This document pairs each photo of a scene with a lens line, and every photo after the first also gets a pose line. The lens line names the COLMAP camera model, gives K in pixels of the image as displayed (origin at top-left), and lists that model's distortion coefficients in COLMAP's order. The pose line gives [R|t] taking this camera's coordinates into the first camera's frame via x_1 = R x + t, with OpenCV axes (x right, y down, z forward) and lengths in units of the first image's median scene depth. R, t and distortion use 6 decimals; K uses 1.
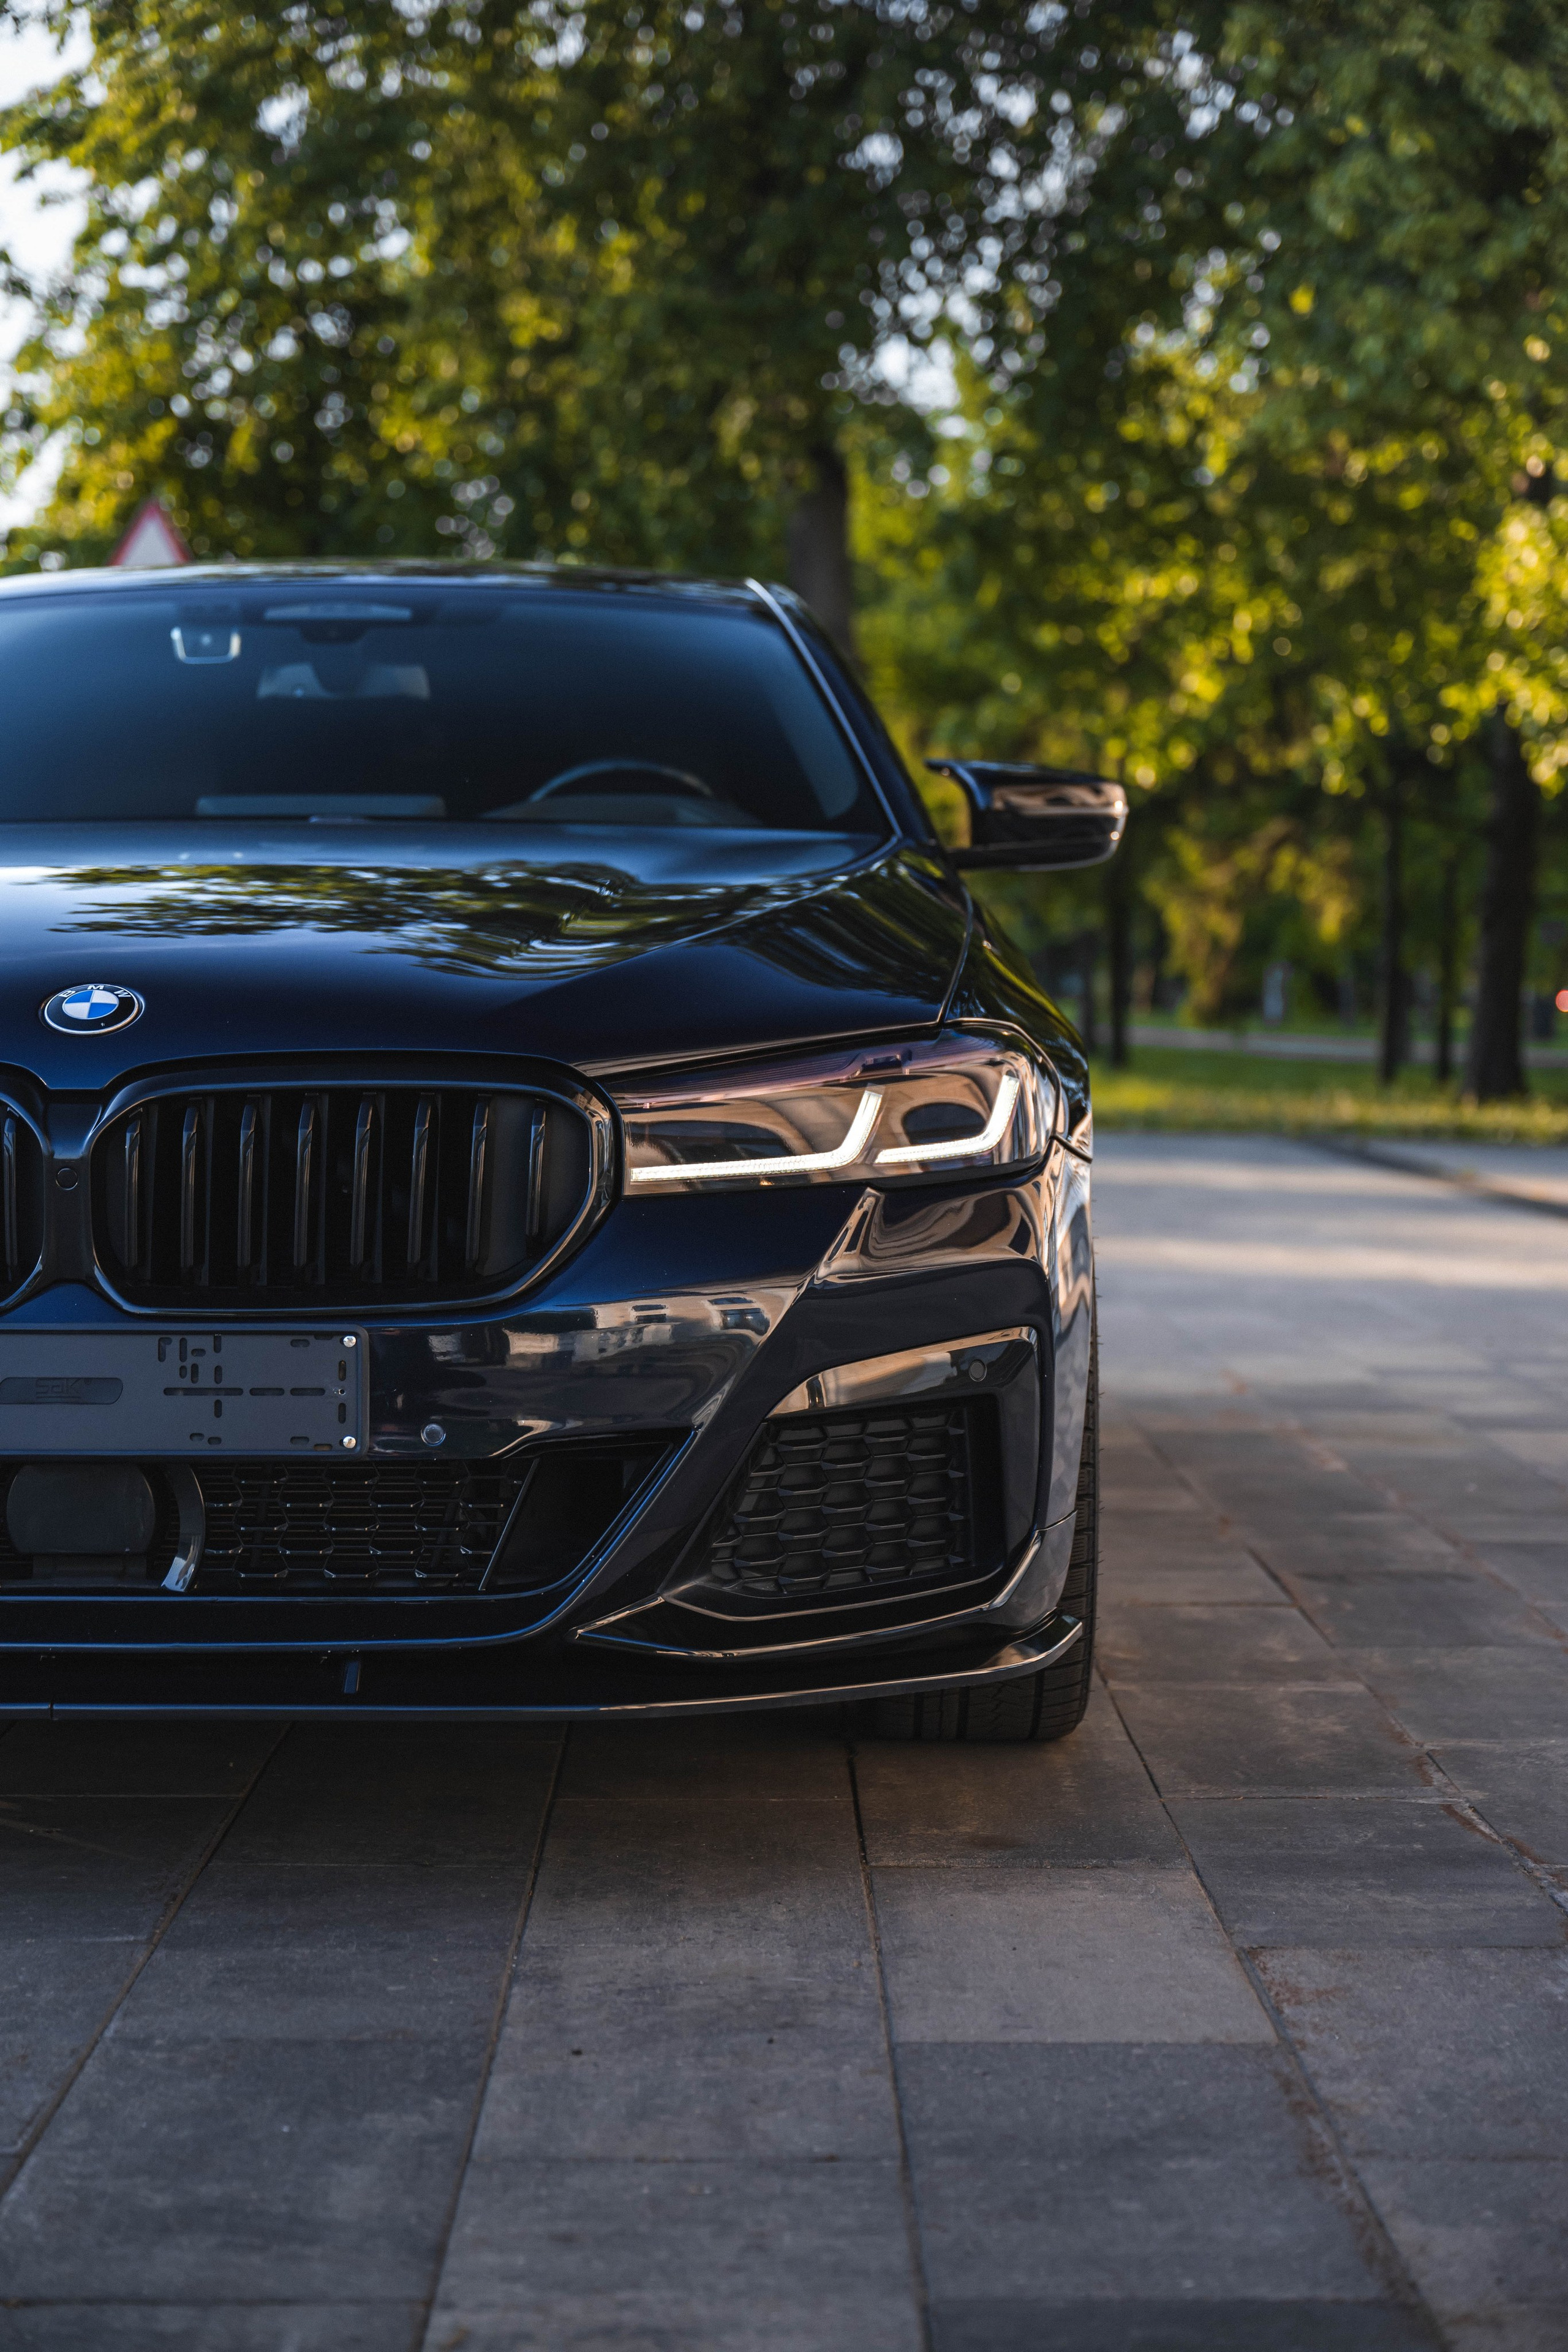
lens RADIAL K [[3841.0, 0, 784.0], [0, 3841.0, 1176.0], [0, 0, 1]] dist [0.018880, -0.205353]
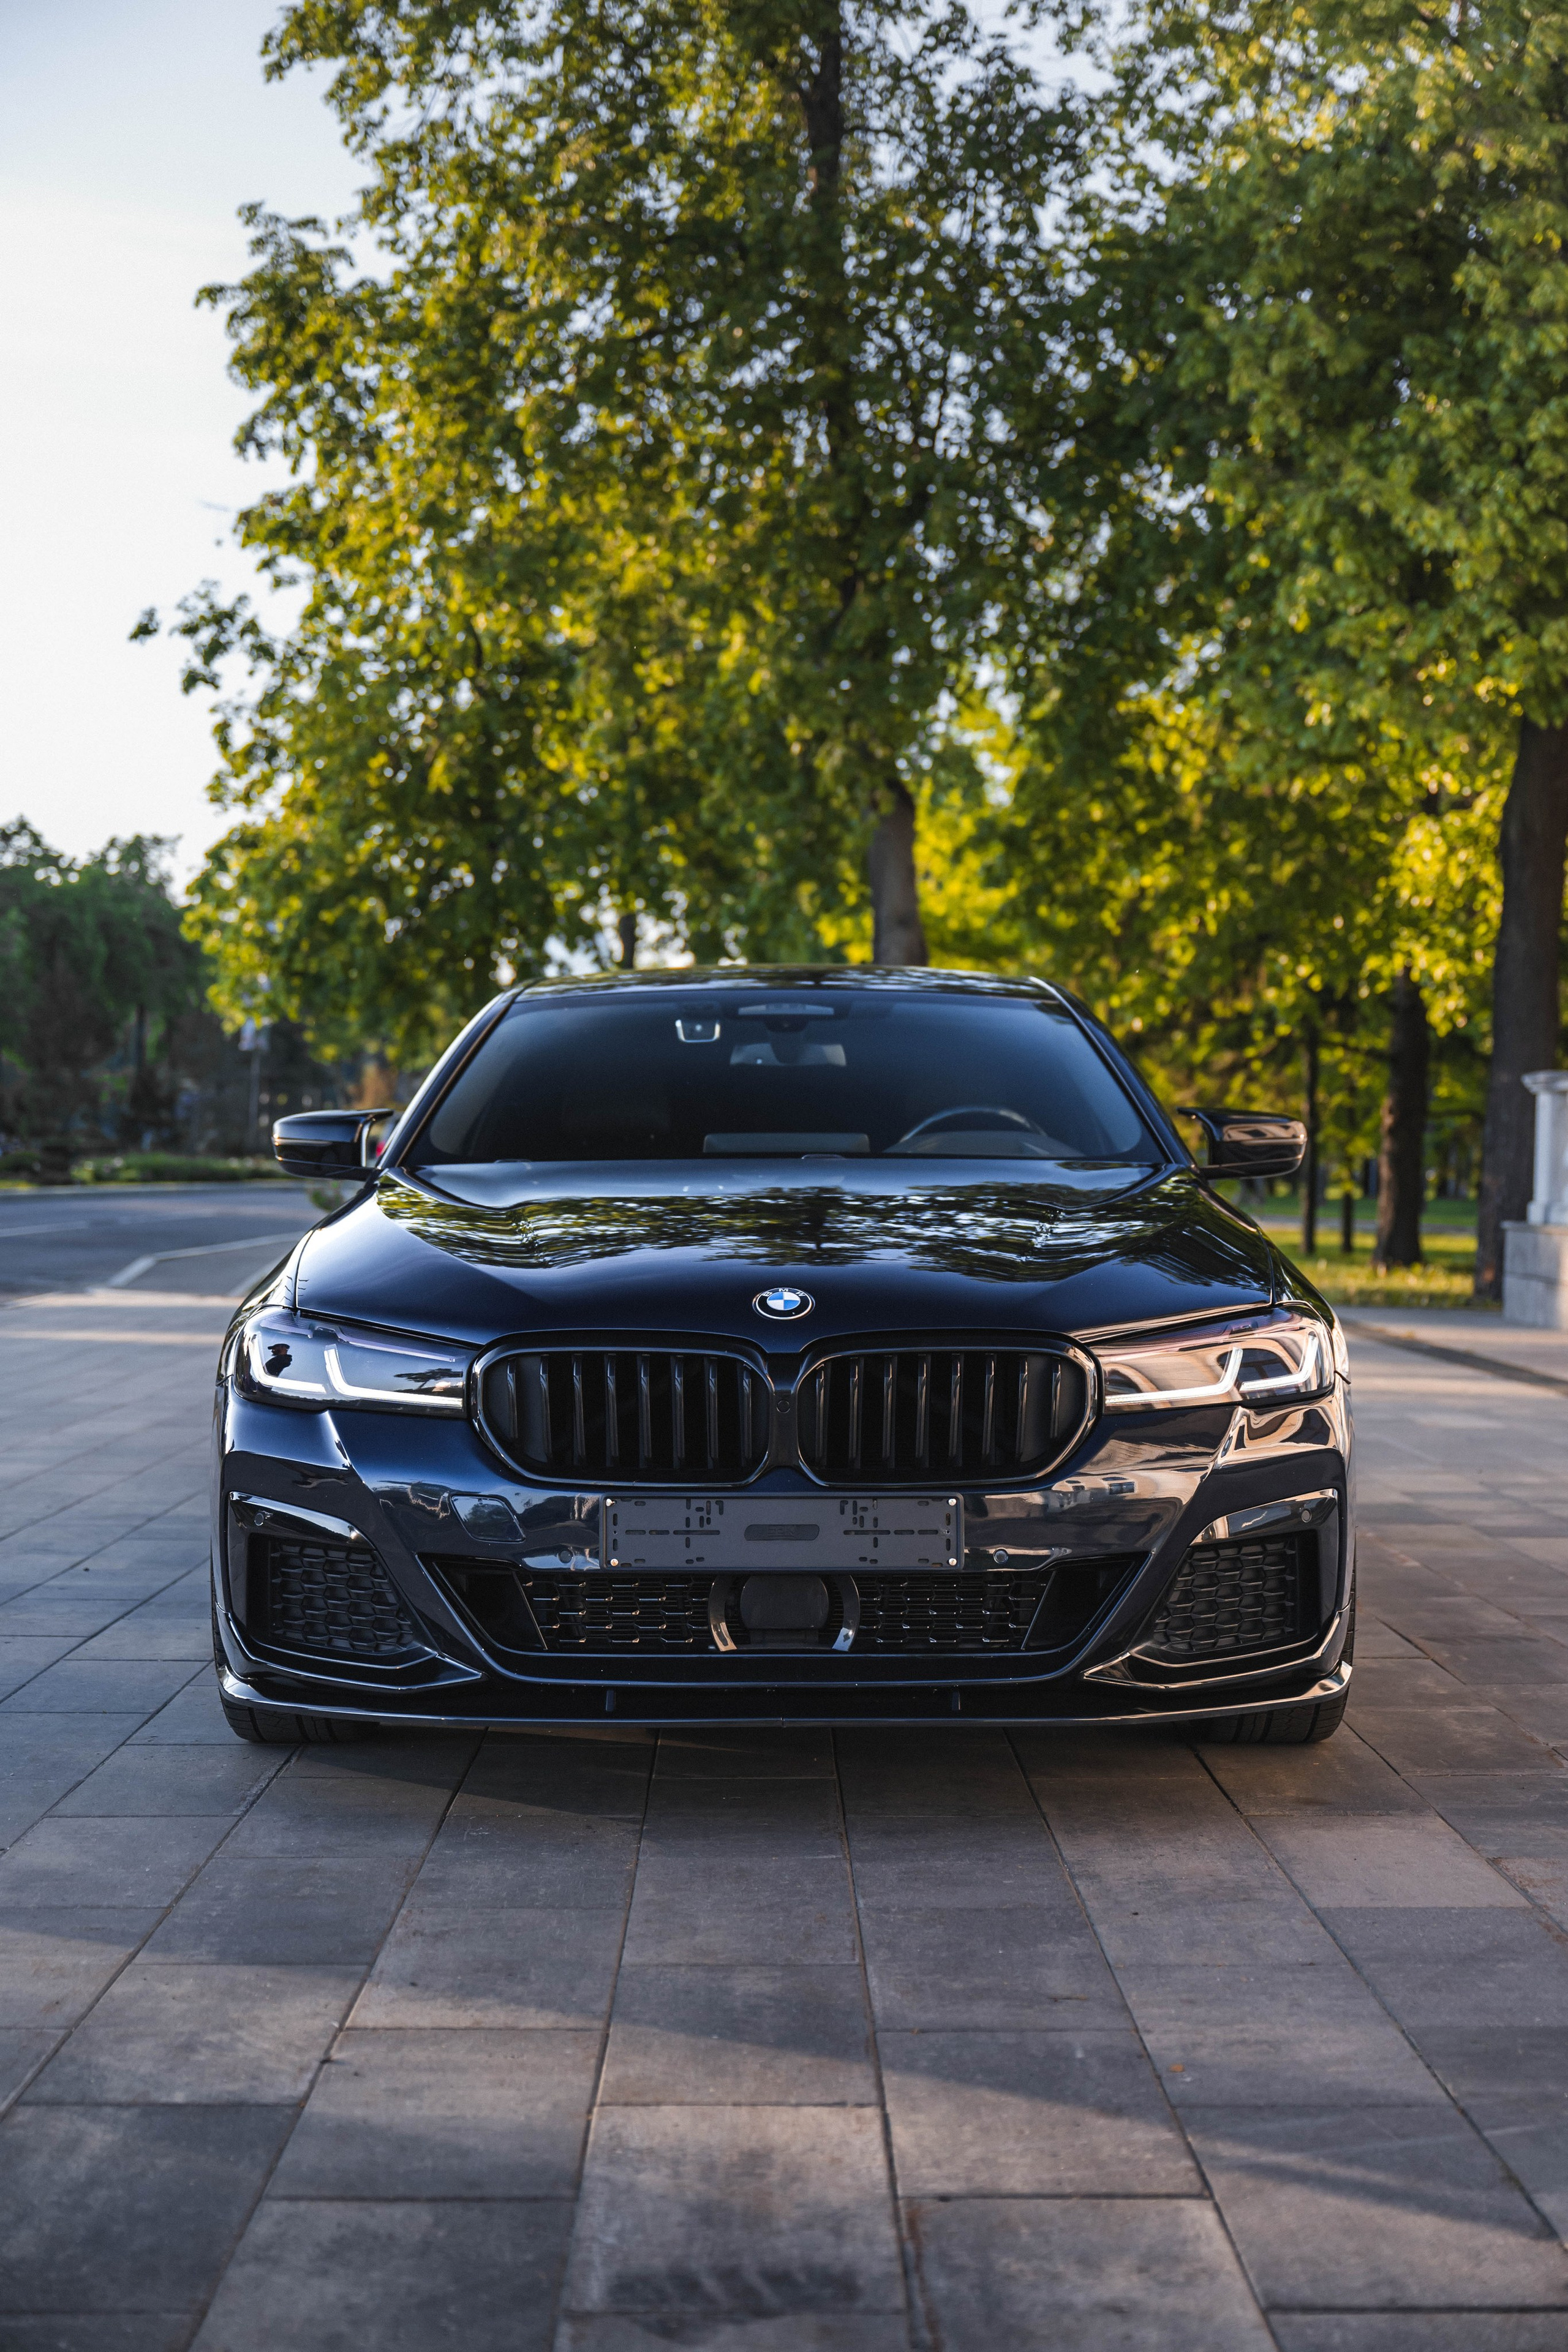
lens RADIAL K [[3114.0, 0, 784.0], [0, 3114.0, 1176.0], [0, 0, 1]] dist [-0.022877, 0.013480]
pose [[0.999990, -0.004352, 0.000453, -0.120708], [0.004368, 0.998978, -0.044982, -0.025295], [-0.000257, 0.044984, 0.998988, -0.243731]]
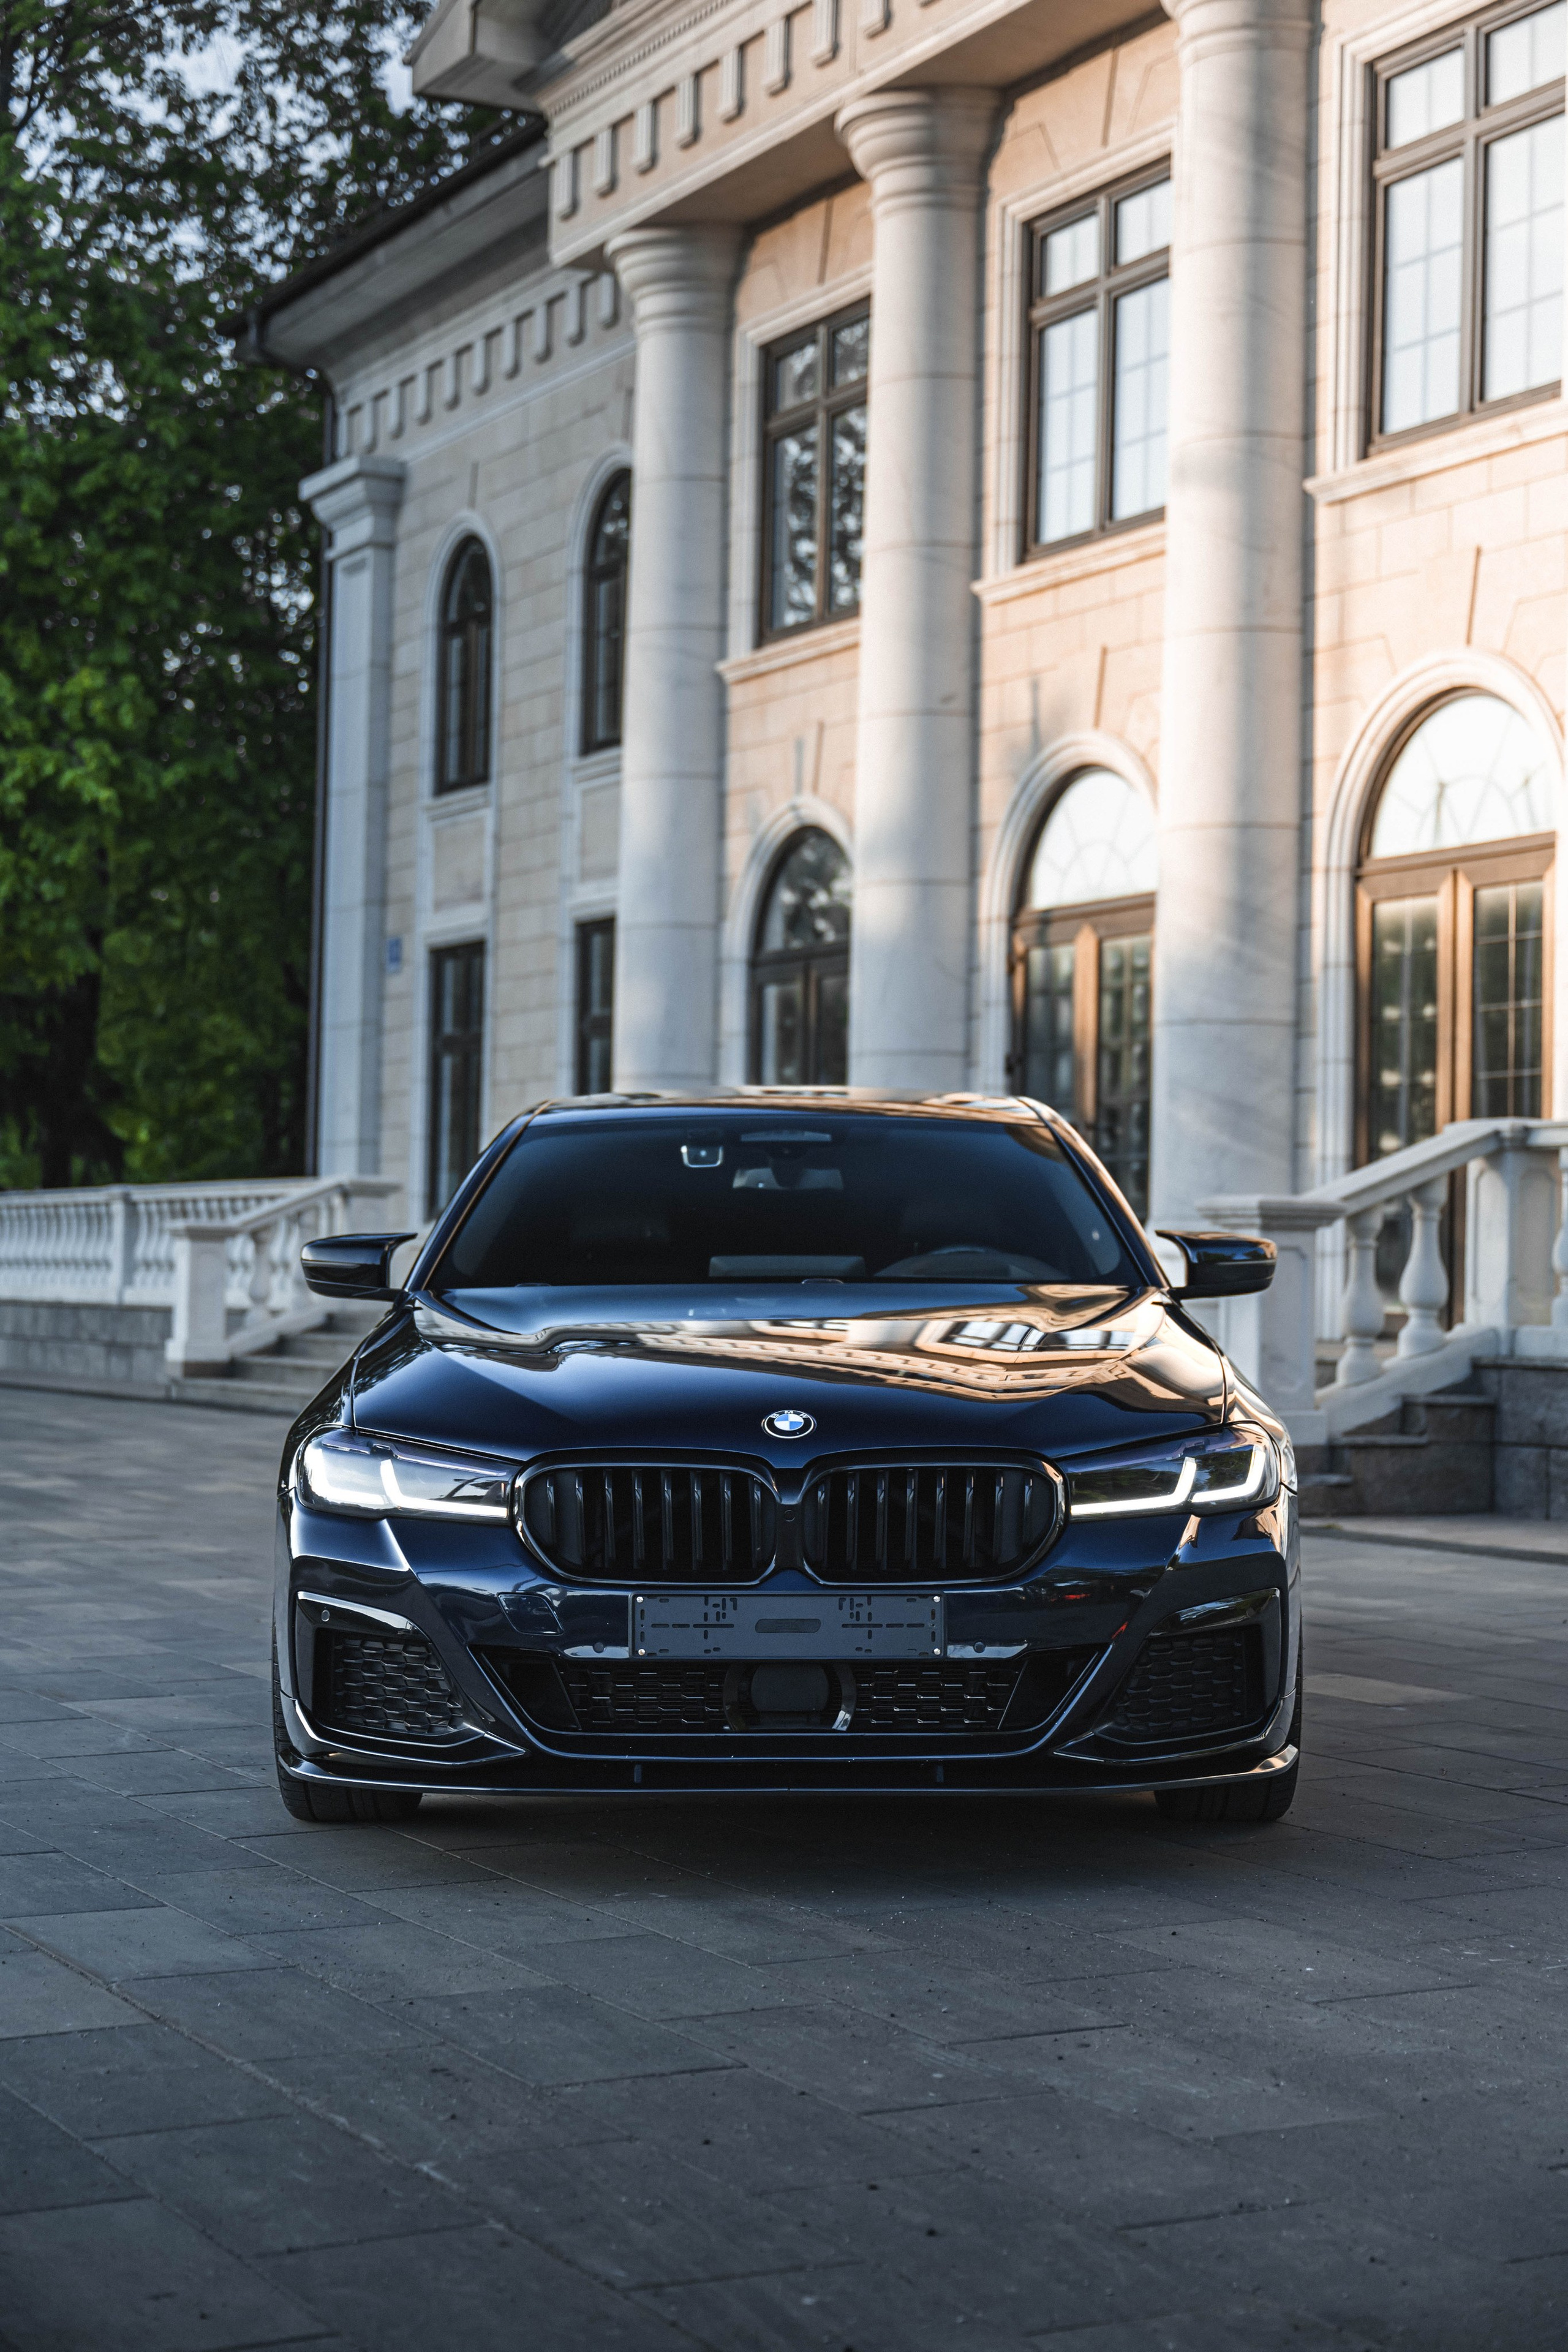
lens RADIAL K [[3745.2, 0, 784.0], [0, 3745.2, 1176.0], [0, 0, 1]] dist [0.038604, 0.140304]
pose [[0.999974, -0.004870, 0.005228, -0.128280], [0.005176, 0.998163, -0.060365, -0.036326], [-0.004924, 0.060390, 0.998163, -0.580106]]
